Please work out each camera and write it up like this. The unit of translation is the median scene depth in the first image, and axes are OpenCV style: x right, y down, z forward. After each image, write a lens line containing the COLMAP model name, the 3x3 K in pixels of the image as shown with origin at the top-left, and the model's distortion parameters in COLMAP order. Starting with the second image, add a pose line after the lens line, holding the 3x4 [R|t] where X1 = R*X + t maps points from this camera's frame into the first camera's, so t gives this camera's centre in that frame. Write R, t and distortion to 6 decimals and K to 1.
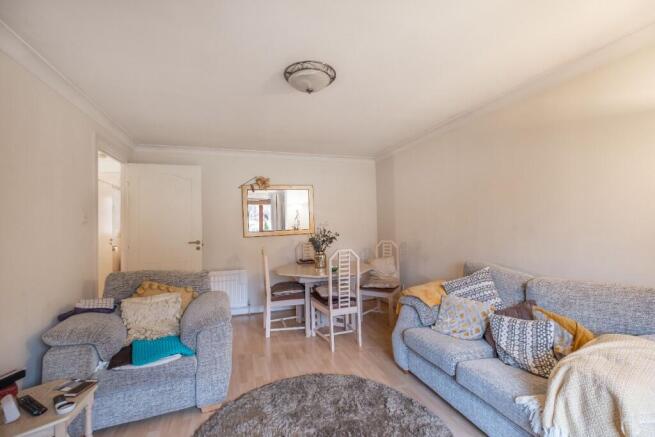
lens RADIAL K [[285.7, 0, 327.5], [0, 285.7, 218.5], [0, 0, 1]] dist [-0.005758, -0.000388]
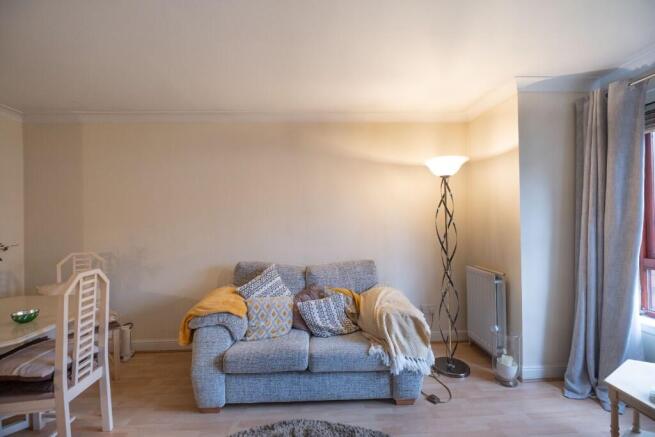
lens RADIAL K [[285.7, 0, 327.5], [0, 285.7, 218.5], [0, 0, 1]] dist [-0.005758, -0.000388]
pose [[0.277992, 0.017646, 0.960421, -0.285575], [-0.005061, 0.999844, -0.016905, 0.010258], [-0.960570, -0.000161, 0.278038, 0.333195]]
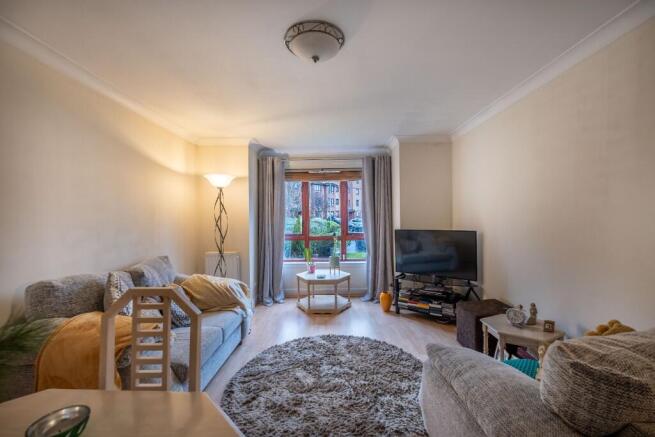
lens RADIAL K [[285.7, 0, 327.5], [0, 285.7, 218.5], [0, 0, 1]] dist [-0.005758, -0.000388]
pose [[-0.946213, 0.024578, 0.322609, -0.203201], [0.018397, 0.999584, -0.022196, 0.030424], [-0.323020, -0.015067, -0.946272, 1.063740]]
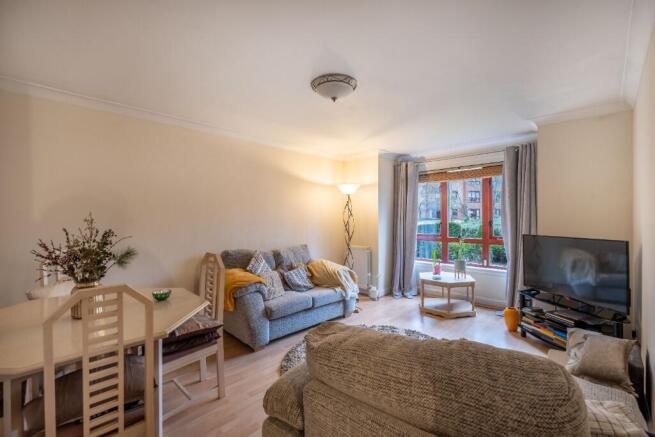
lens RADIAL K [[285.7, 0, 327.5], [0, 285.7, 218.5], [0, 0, 1]] dist [-0.005758, -0.000388]
pose [[-0.457598, 0.014138, 0.889047, -0.609826], [-0.007464, 0.999777, -0.019741, 0.025312], [-0.889128, -0.015669, -0.457391, 0.905147]]
